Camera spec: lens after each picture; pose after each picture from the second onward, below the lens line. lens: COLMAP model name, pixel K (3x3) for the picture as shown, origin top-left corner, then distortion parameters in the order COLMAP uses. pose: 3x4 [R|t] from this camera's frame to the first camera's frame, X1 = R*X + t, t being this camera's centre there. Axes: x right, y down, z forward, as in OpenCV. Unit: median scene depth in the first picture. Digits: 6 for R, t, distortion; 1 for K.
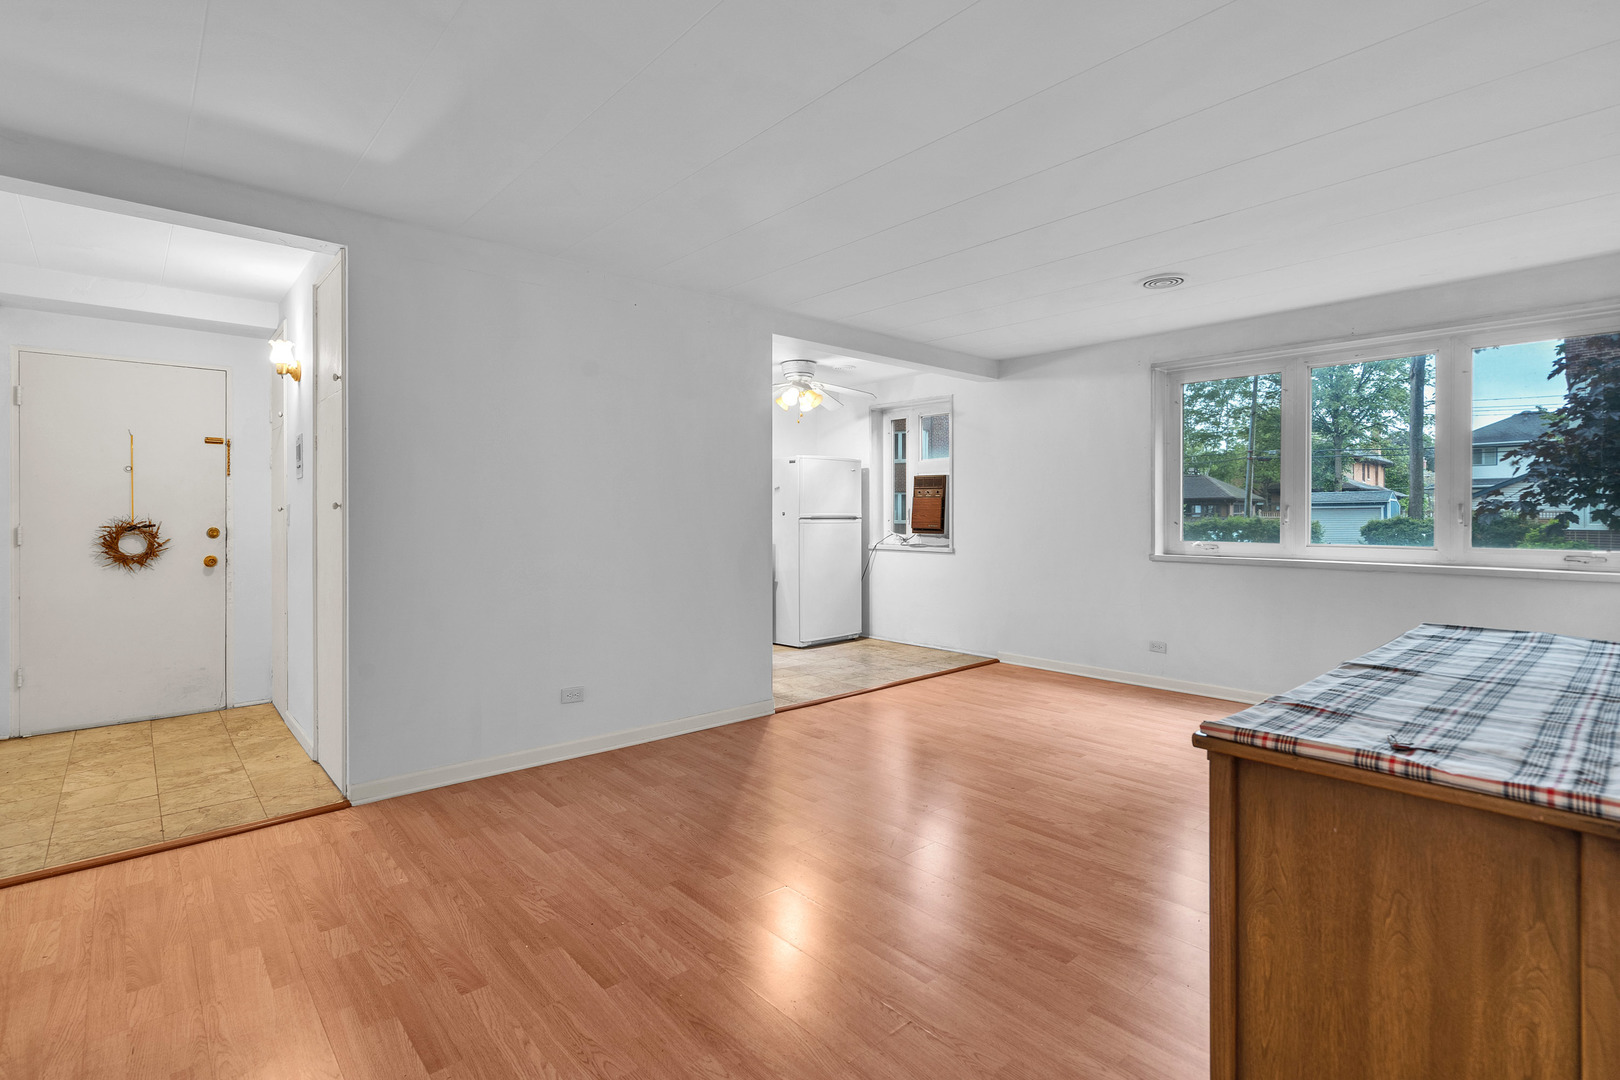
lens RADIAL K [[763.8, 0, 809.8], [0, 763.8, 510.2], [0, 0, 1]] dist [-0.001026, 0.000532]
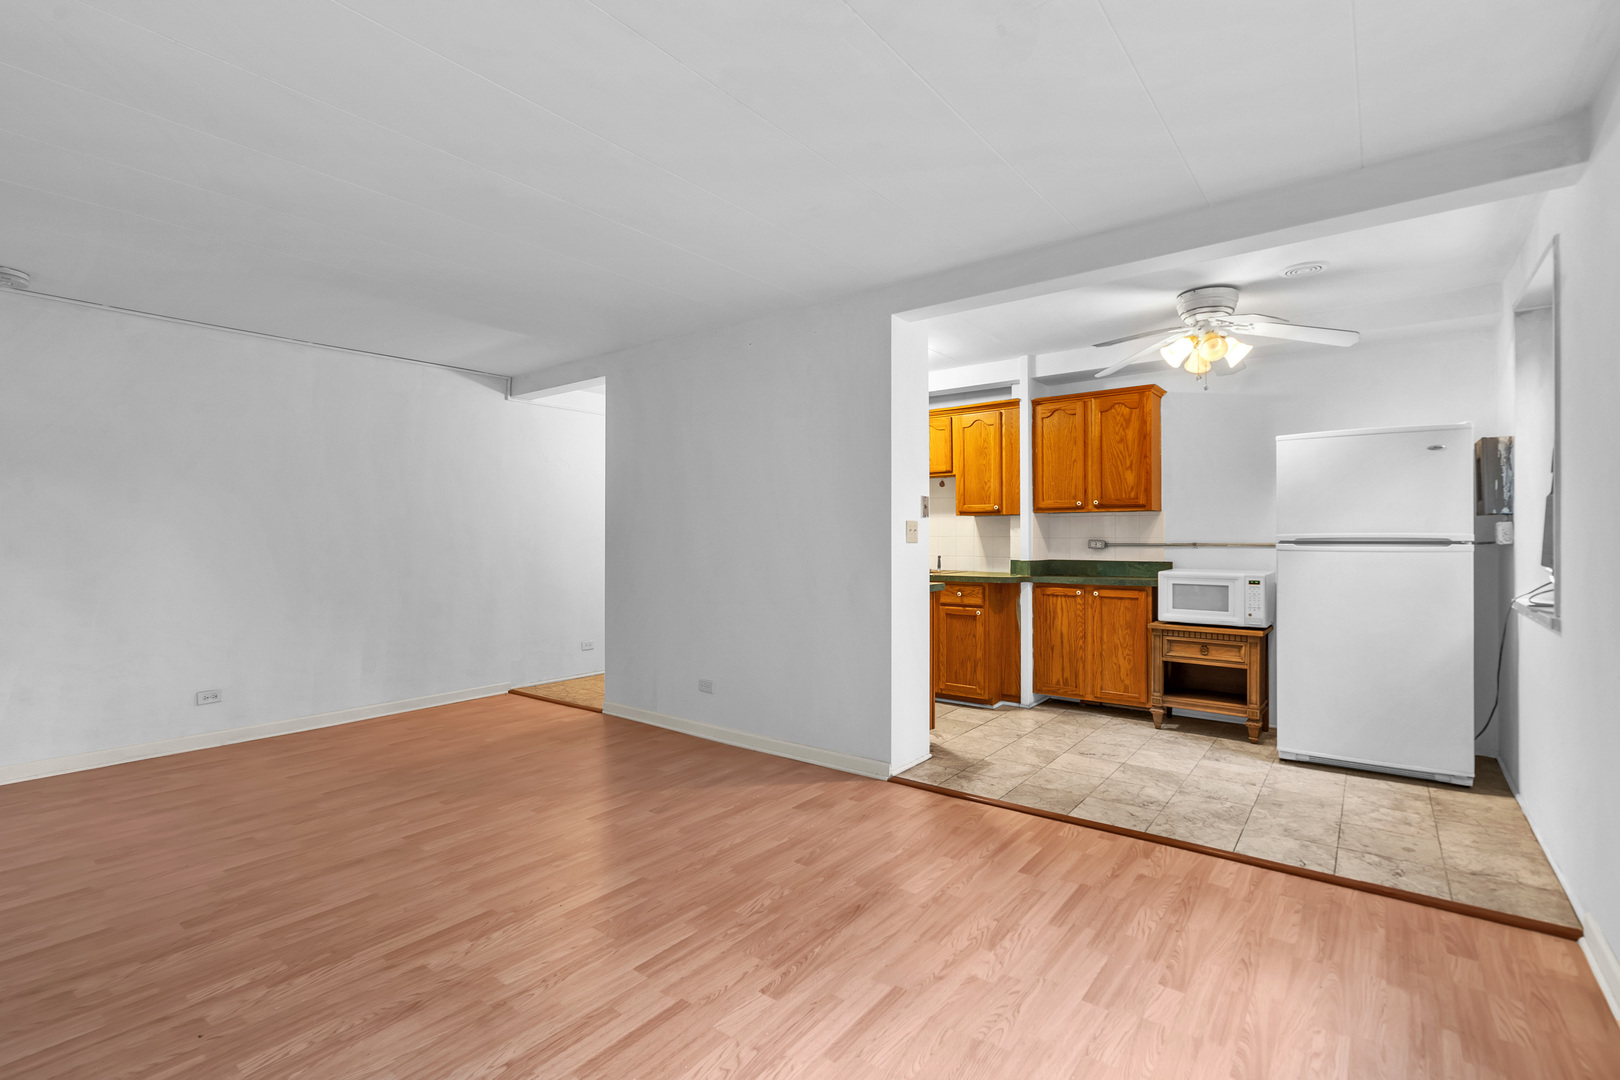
lens RADIAL K [[739.4, 0, 804.3], [0, 739.4, 540.5], [0, 0, 1]] dist [0.001072, 0.000612]
pose [[0.170956, 0.001154, -0.985278, 0.982381], [0.008855, 0.999957, 0.002707, 0.008823], [0.985239, -0.009187, 0.170938, 1.068936]]
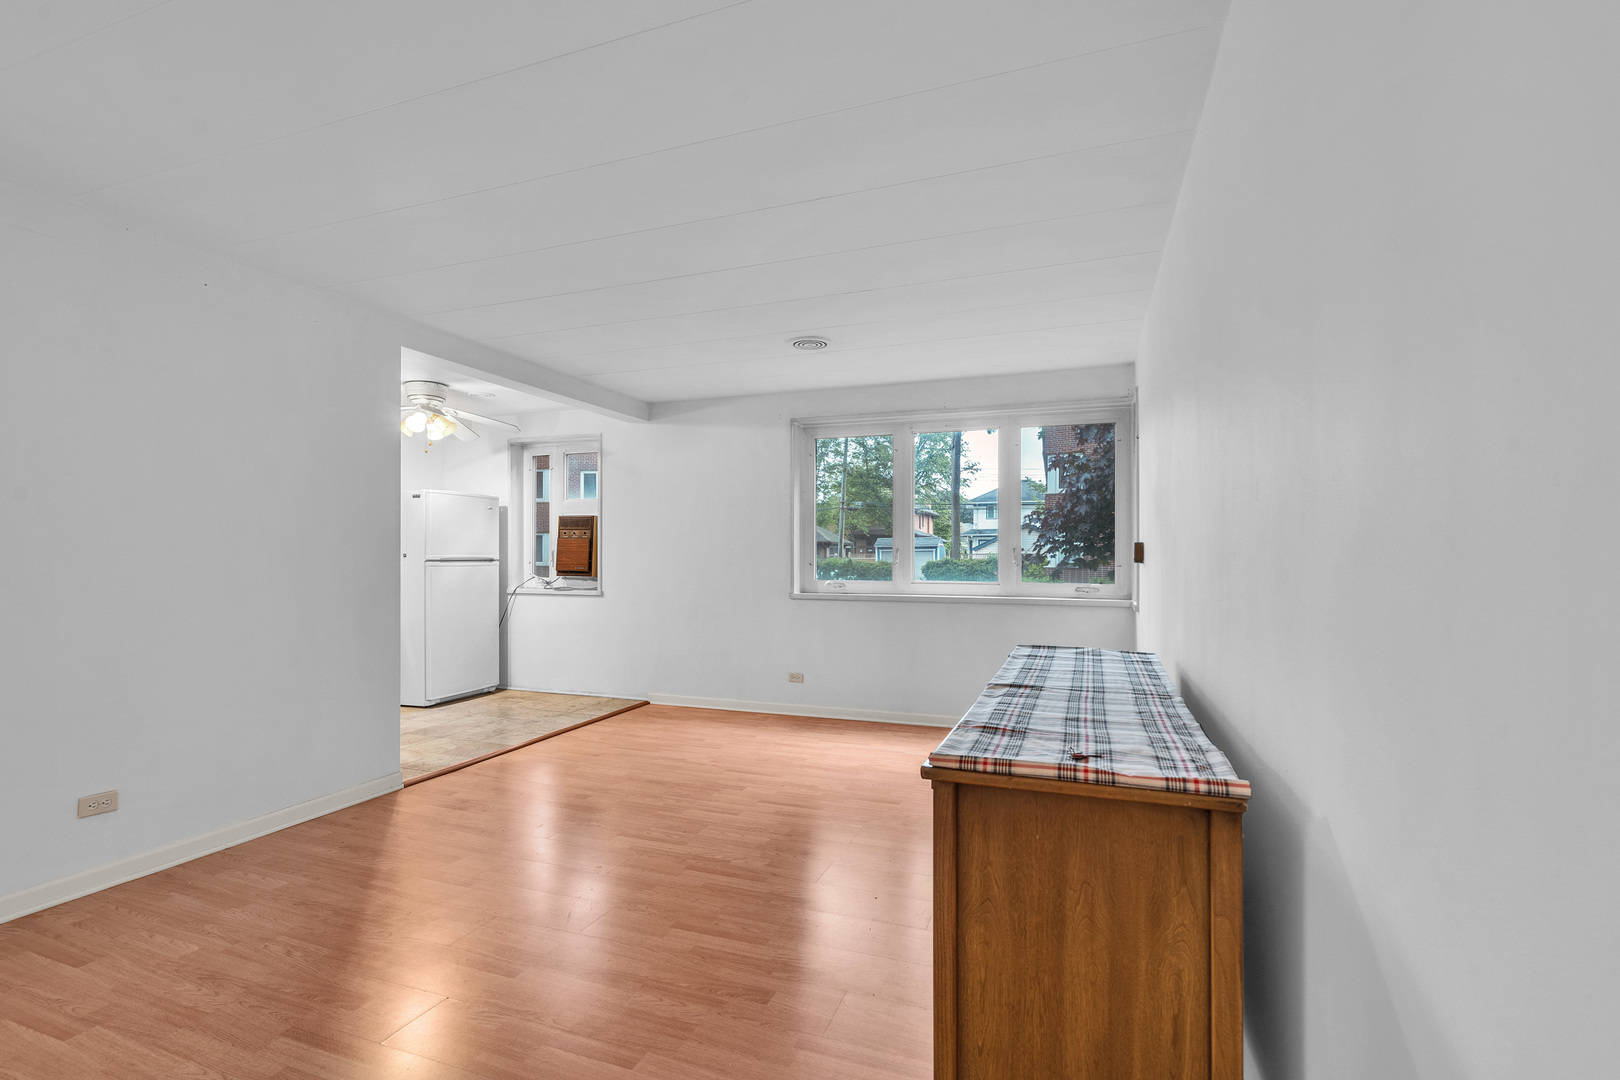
lens RADIAL K [[749.5, 0, 803.2], [0, 749.5, 548.6], [0, 0, 1]] dist [-0.002755, 0.001443]
pose [[0.888299, 0.005114, 0.459238, -0.047355], [-0.003267, 0.999983, -0.004818, -0.000685], [-0.459255, 0.002779, 0.888300, 0.061842]]
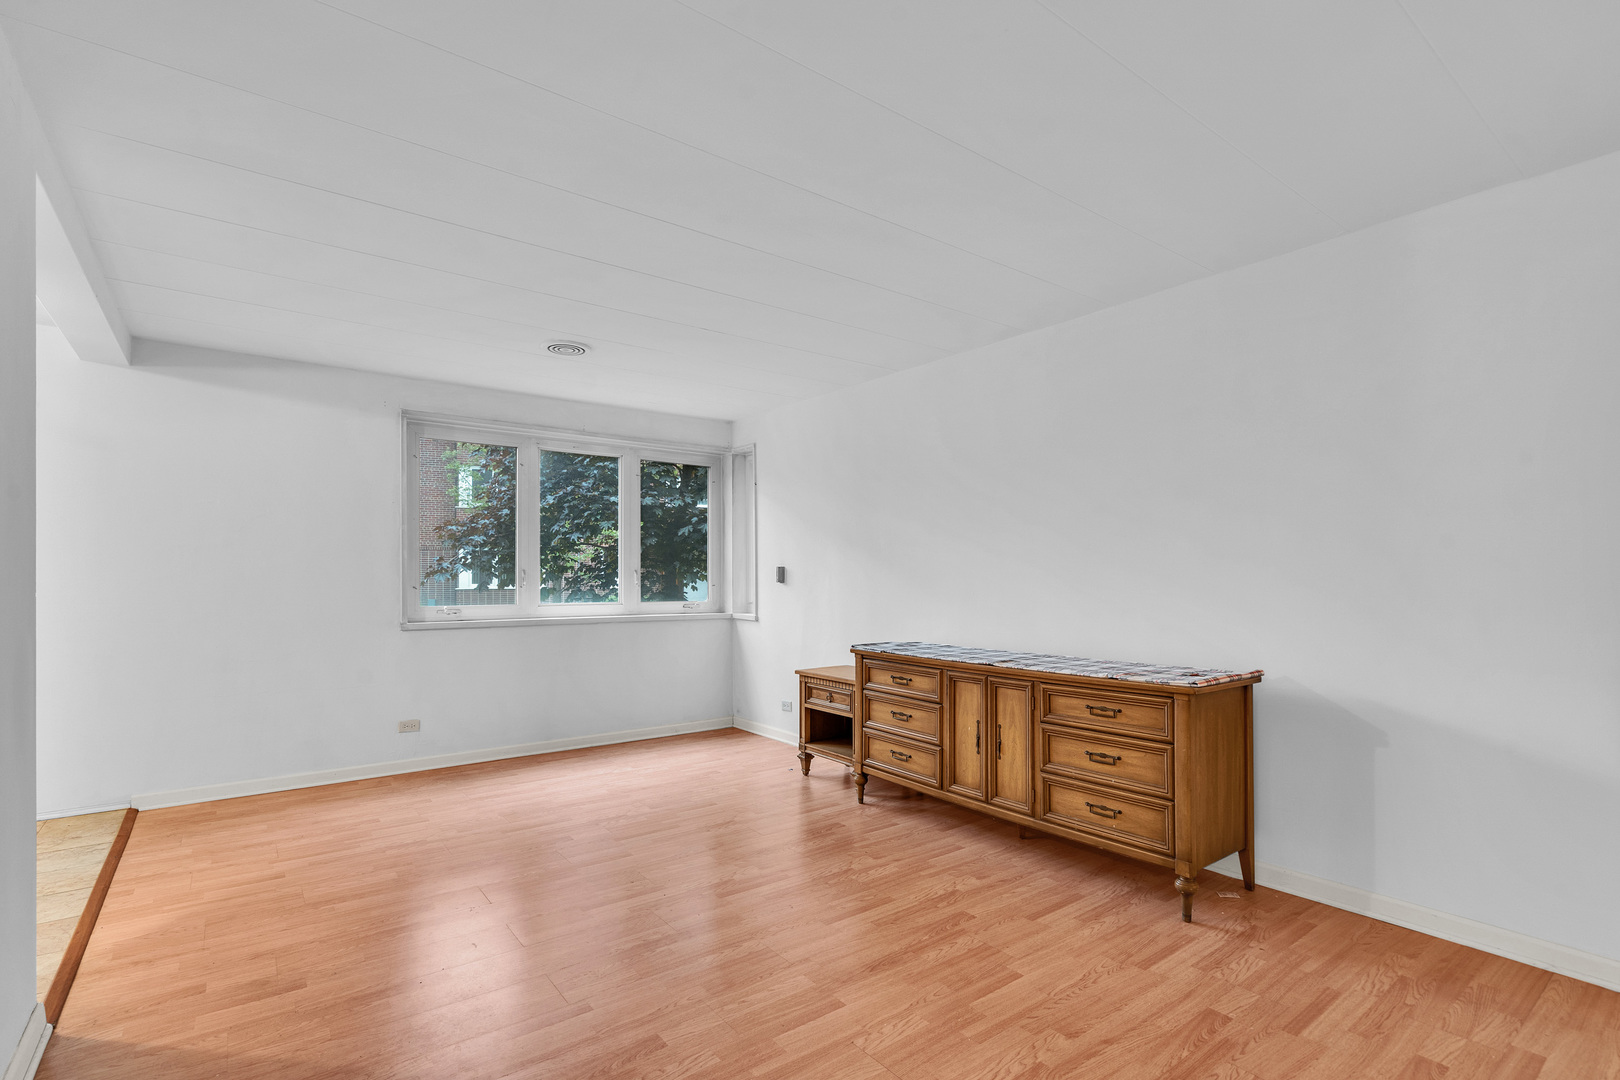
lens RADIAL K [[757.1, 0, 805.6], [0, 757.1, 564.3], [0, 0, 1]] dist [0.002074, 0.000288]
pose [[0.090831, 0.014225, 0.995765, -0.616753], [-0.003273, 0.999897, -0.013985, -0.000079], [-0.995861, -0.001989, 0.090868, 0.718315]]
